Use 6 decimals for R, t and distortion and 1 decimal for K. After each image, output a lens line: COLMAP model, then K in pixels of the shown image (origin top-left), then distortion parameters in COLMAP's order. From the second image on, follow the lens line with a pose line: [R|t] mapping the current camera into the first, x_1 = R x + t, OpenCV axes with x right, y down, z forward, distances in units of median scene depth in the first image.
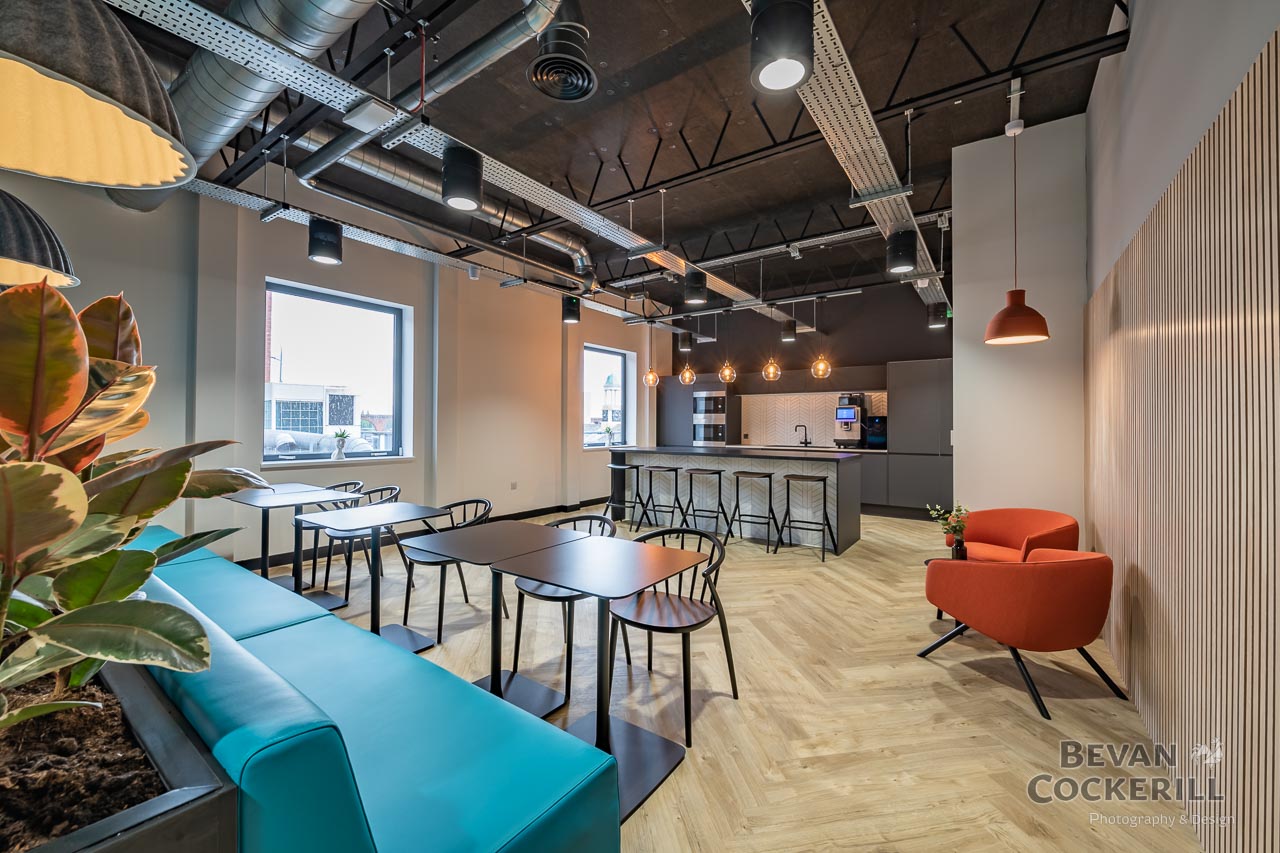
lens RADIAL K [[518.8, 0, 631.2], [0, 518.8, 422.0], [0, 0, 1]] dist [-0.003133, -0.000603]
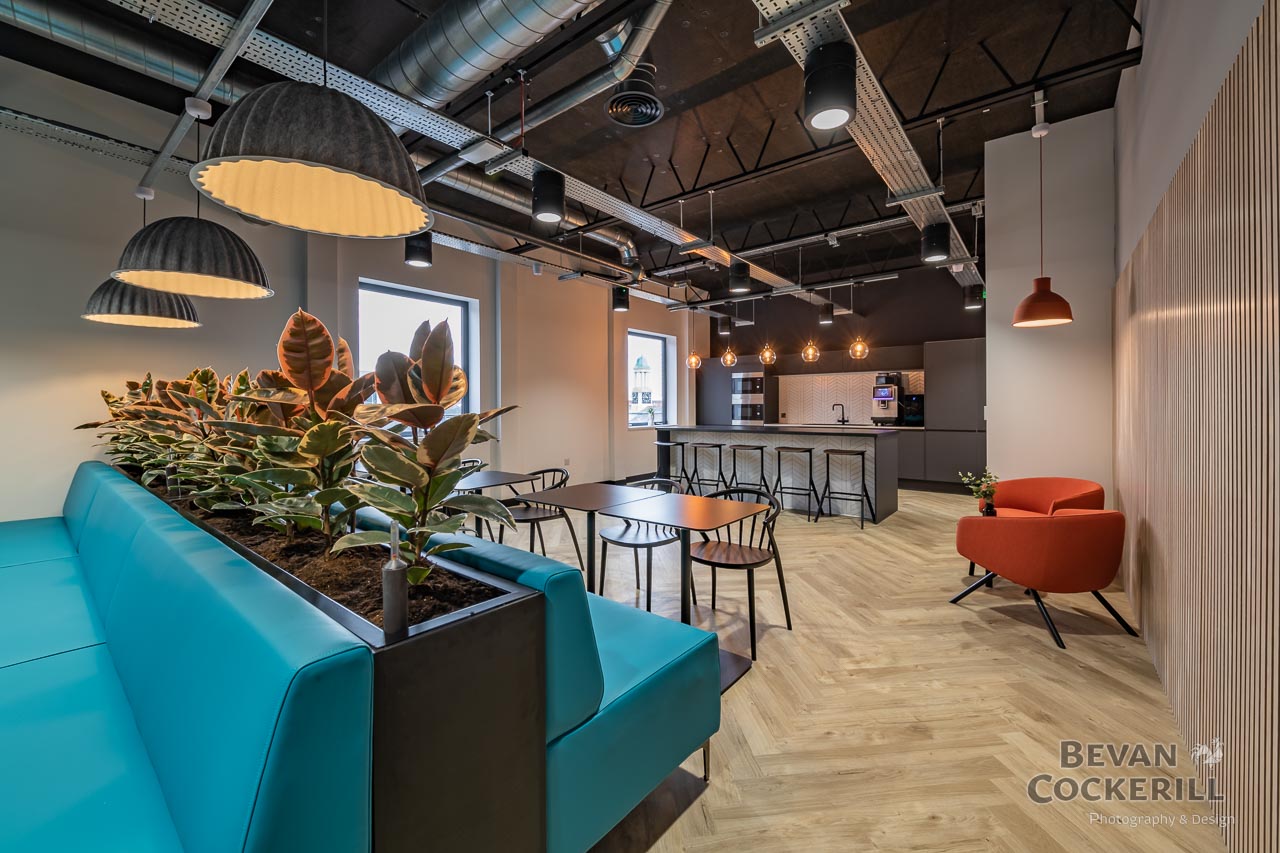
lens RADIAL K [[518.8, 0, 621.6], [0, 518.8, 408.2], [0, 0, 1]] dist [-0.003133, -0.000603]
pose [[0.997268, -0.007624, -0.073480, -0.066511], [0.008176, 0.999941, 0.007211, 0.008018], [0.073421, -0.007792, 0.997271, -0.154733]]
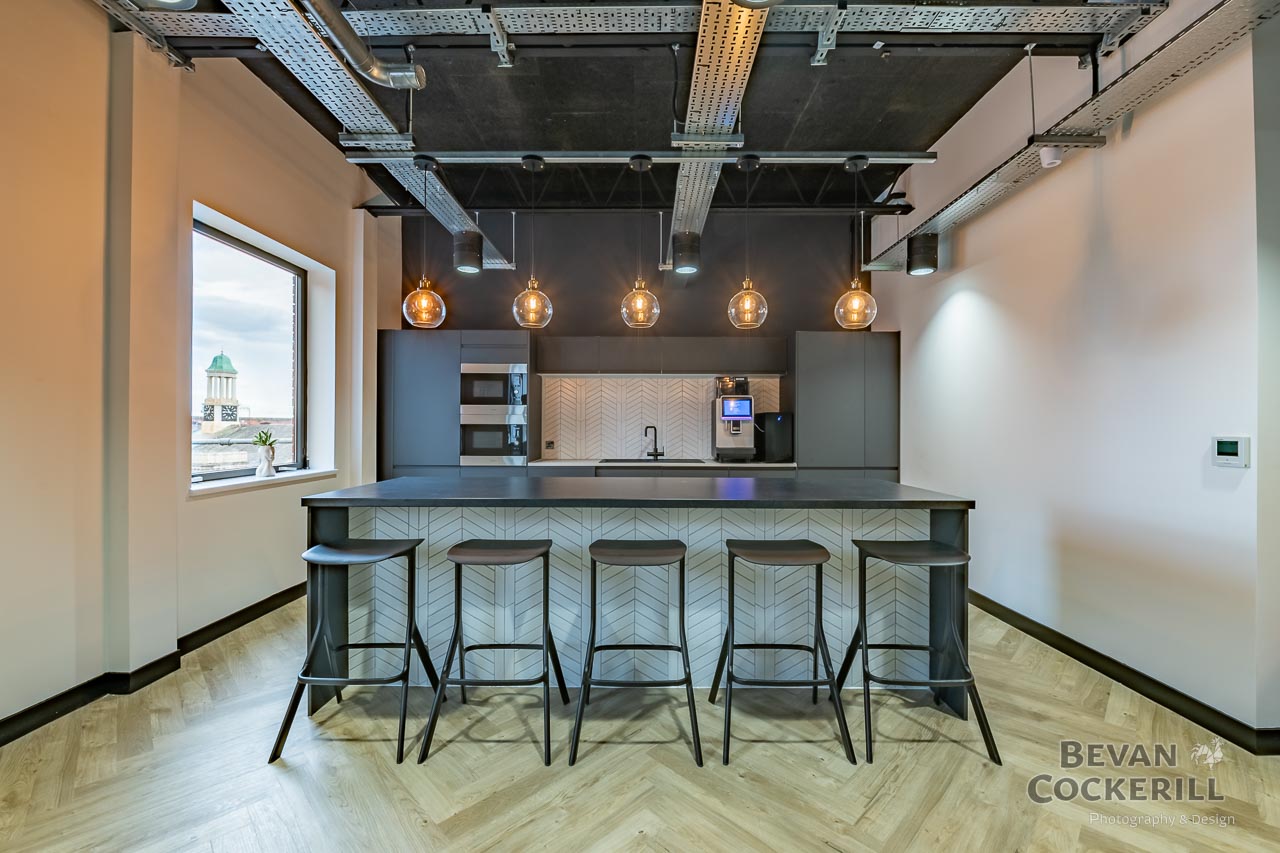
lens RADIAL K [[518.8, 0, 638.0], [0, 518.8, 422.2], [0, 0, 1]] dist [-0.003133, -0.000603]
pose [[0.799111, 0.003612, 0.601173, -0.141535], [-0.003018, 0.999993, -0.001997, 0.007281], [-0.601176, -0.000219, 0.799117, 1.243916]]
